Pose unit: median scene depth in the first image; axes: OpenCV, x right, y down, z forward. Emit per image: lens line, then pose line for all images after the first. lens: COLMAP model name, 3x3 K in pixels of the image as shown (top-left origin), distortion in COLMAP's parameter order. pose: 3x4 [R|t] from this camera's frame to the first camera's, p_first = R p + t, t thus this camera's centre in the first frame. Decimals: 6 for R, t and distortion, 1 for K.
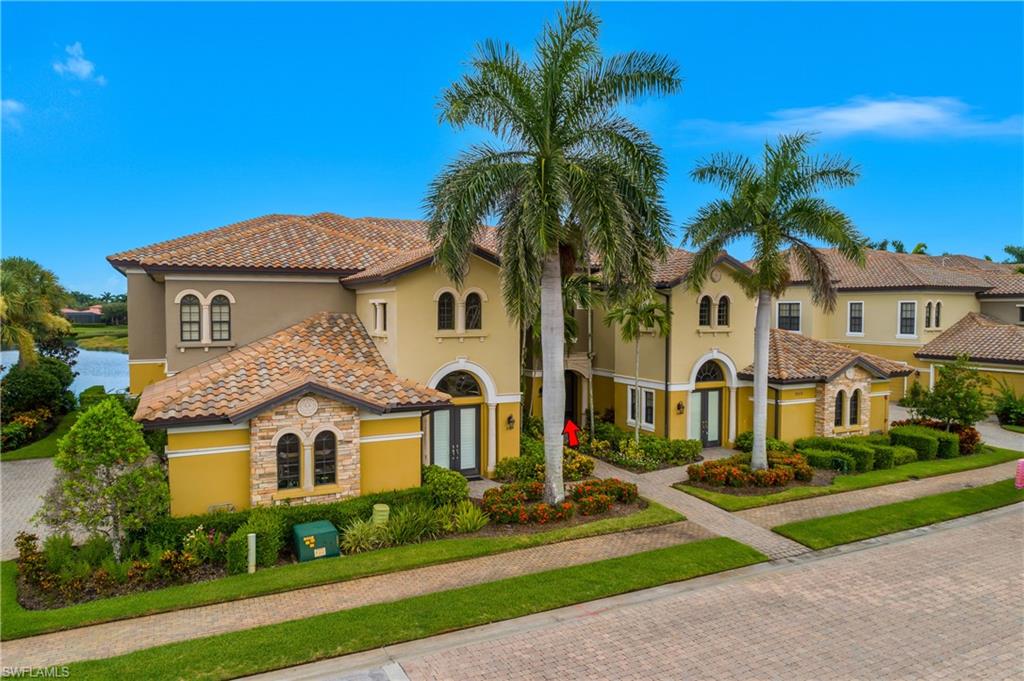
lens RADIAL K [[624.1, 0, 512.0], [0, 624.1, 340.5], [0, 0, 1]] dist [-0.002604, -0.000280]
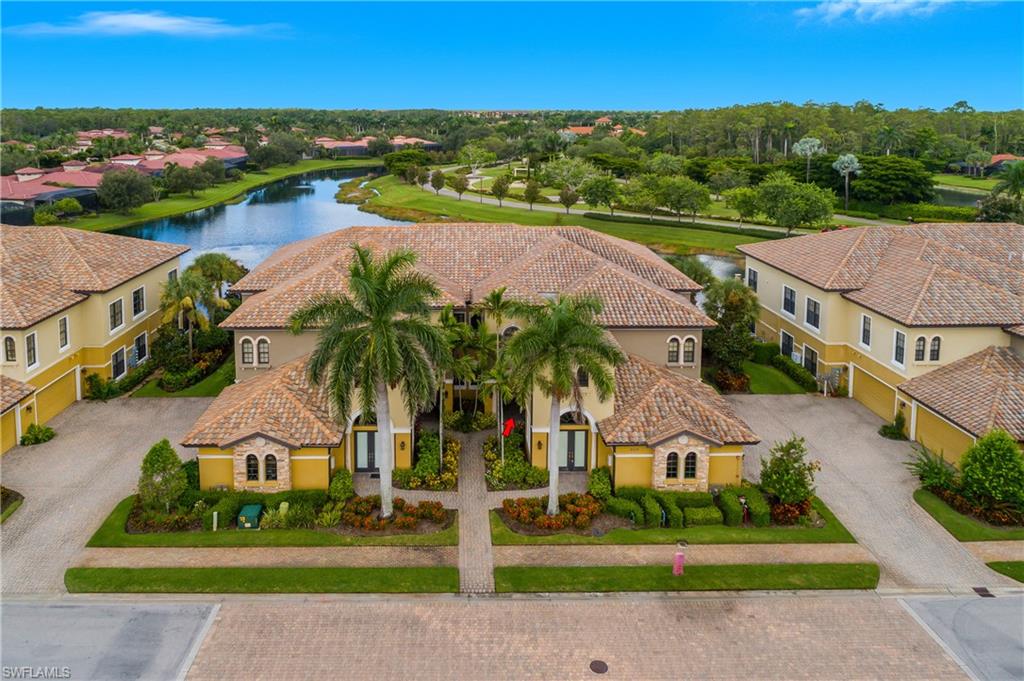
lens RADIAL K [[666.8, 0, 510.5], [0, 666.8, 195.3], [0, 0, 1]] dist [-0.000182, -0.001904]
pose [[0.918058, 0.059318, -0.391982, 1.038472], [-0.032832, 0.996722, 0.073936, -0.754515], [0.395083, -0.055007, 0.916997, -0.481464]]
